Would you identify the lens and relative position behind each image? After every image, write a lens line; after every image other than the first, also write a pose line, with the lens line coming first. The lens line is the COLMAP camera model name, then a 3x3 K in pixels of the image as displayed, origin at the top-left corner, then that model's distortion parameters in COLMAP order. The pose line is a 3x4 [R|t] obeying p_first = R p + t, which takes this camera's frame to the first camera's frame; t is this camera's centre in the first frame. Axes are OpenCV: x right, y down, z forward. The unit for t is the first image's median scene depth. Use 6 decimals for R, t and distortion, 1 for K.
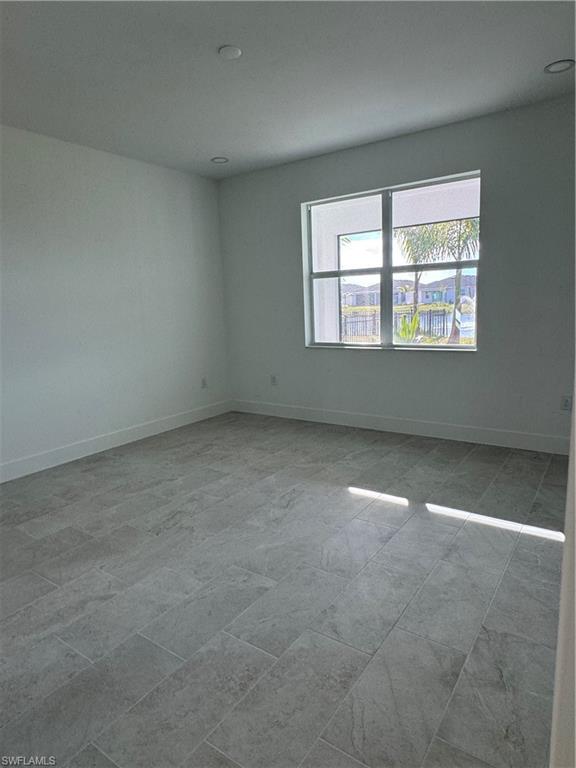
lens RADIAL K [[468.8, 0, 288.0], [0, 468.8, 384.0], [0, 0, 1]] dist [-0.004133, -0.000470]
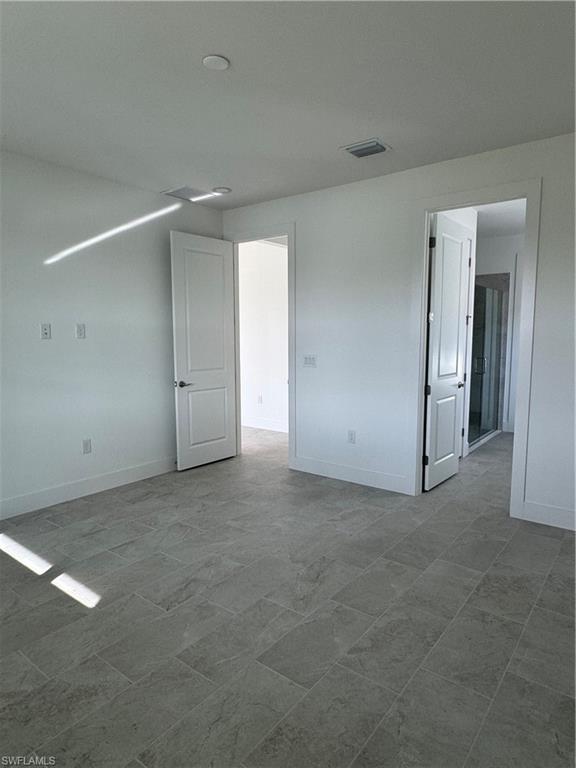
lens RADIAL K [[468.8, 0, 288.0], [0, 468.8, 384.0], [0, 0, 1]] dist [-0.004133, -0.000470]
pose [[-0.997907, 0.037481, 0.052698, -0.246602], [0.050655, 0.959621, 0.276699, -0.329226], [-0.040199, 0.278789, -0.959511, 1.762630]]
